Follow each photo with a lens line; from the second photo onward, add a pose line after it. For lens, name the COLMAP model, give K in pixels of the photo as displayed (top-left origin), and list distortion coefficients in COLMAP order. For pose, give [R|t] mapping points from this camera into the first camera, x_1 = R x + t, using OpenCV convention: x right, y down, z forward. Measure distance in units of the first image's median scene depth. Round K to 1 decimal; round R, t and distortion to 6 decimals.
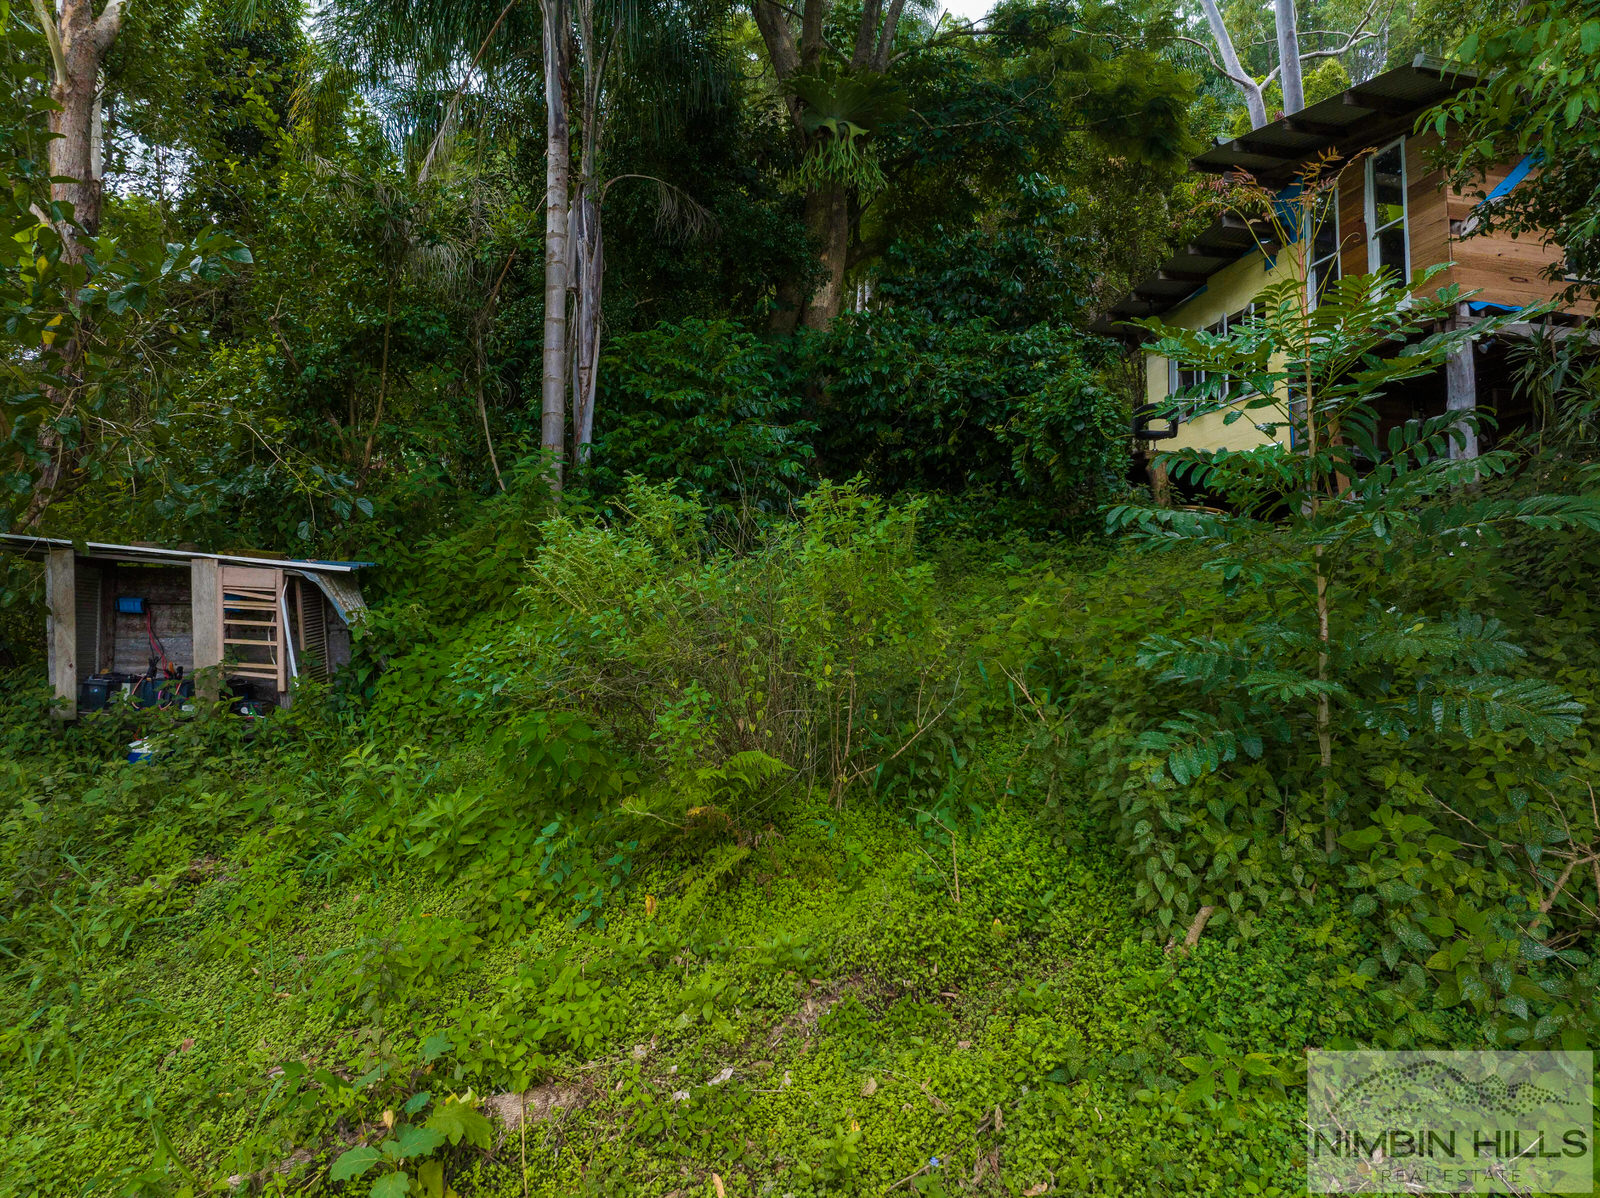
lens RADIAL K [[1132.8, 0, 800.0], [0, 1132.8, 599.0], [0, 0, 1]] dist [-0.060390, 0.042278]
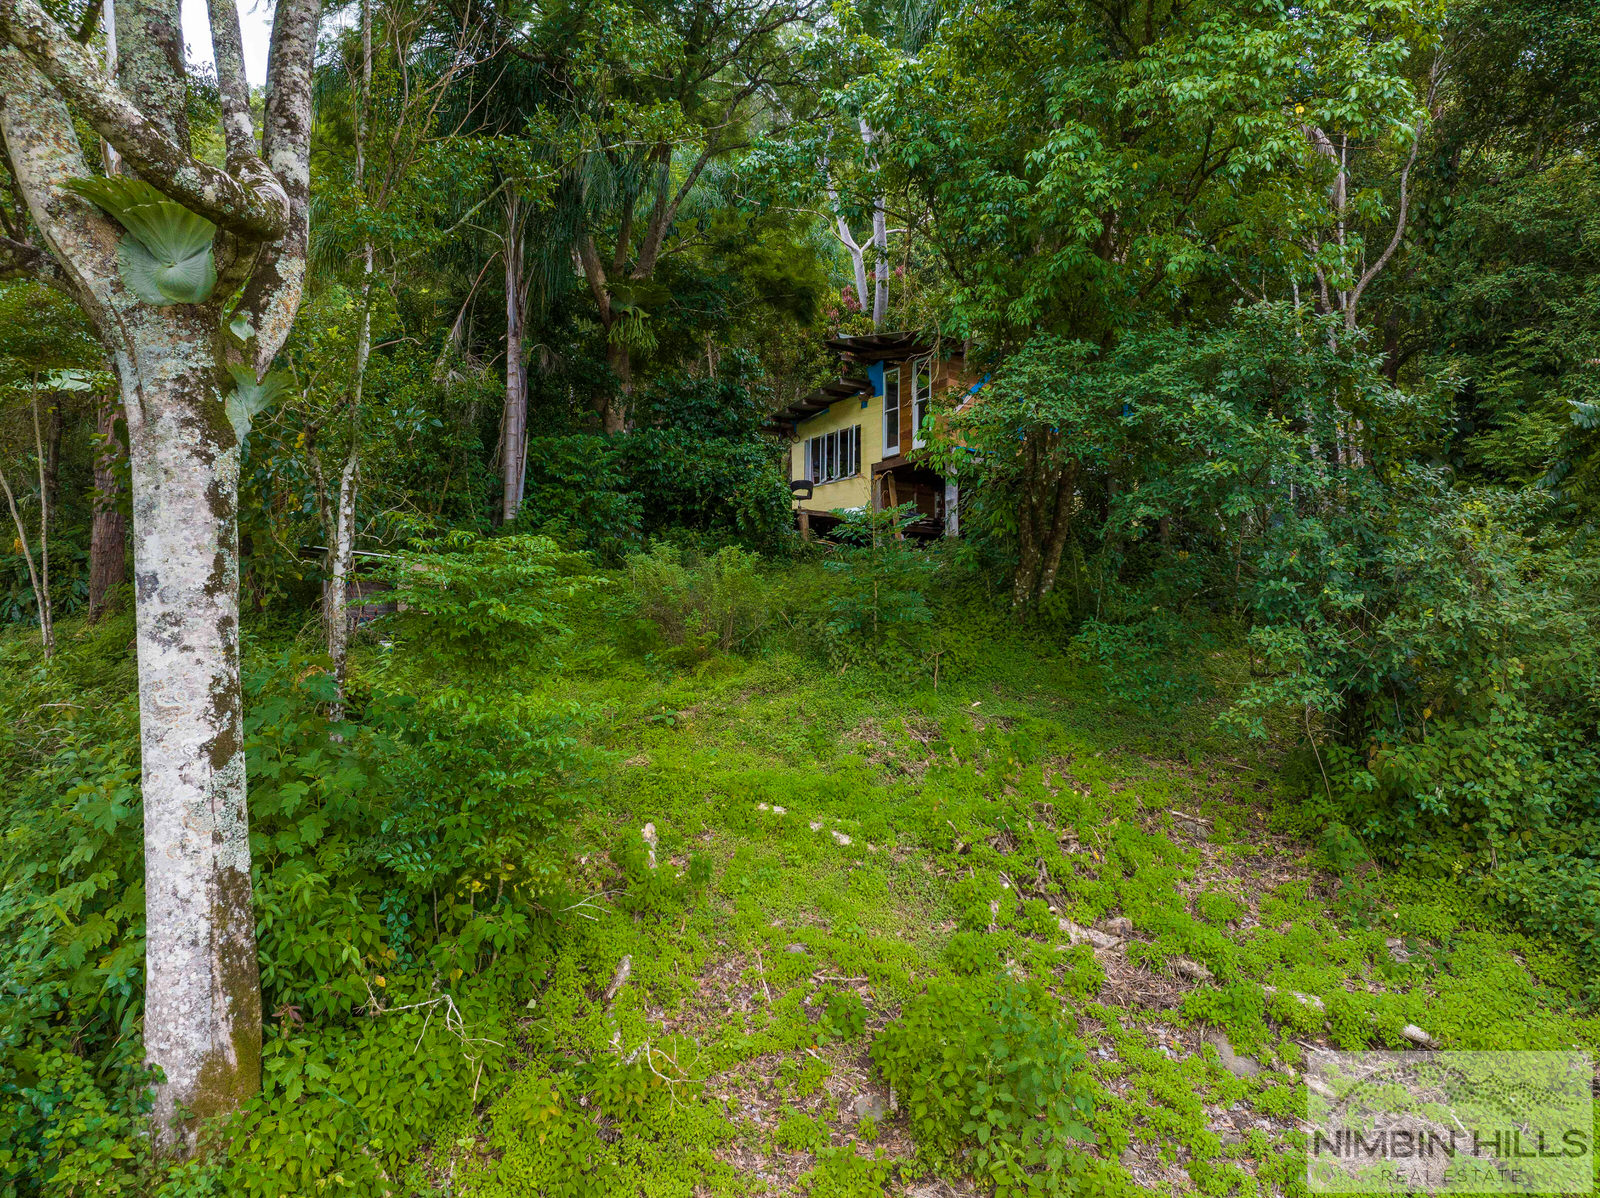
lens RADIAL K [[1132.8, 0, 800.0], [0, 1132.8, 599.0], [0, 0, 1]] dist [-0.060390, 0.042278]
pose [[0.939806, 0.020060, 0.341120, -0.349284], [-0.021701, 0.999764, 0.000994, 0.013879], [-0.341019, -0.008337, 0.940019, -0.813391]]
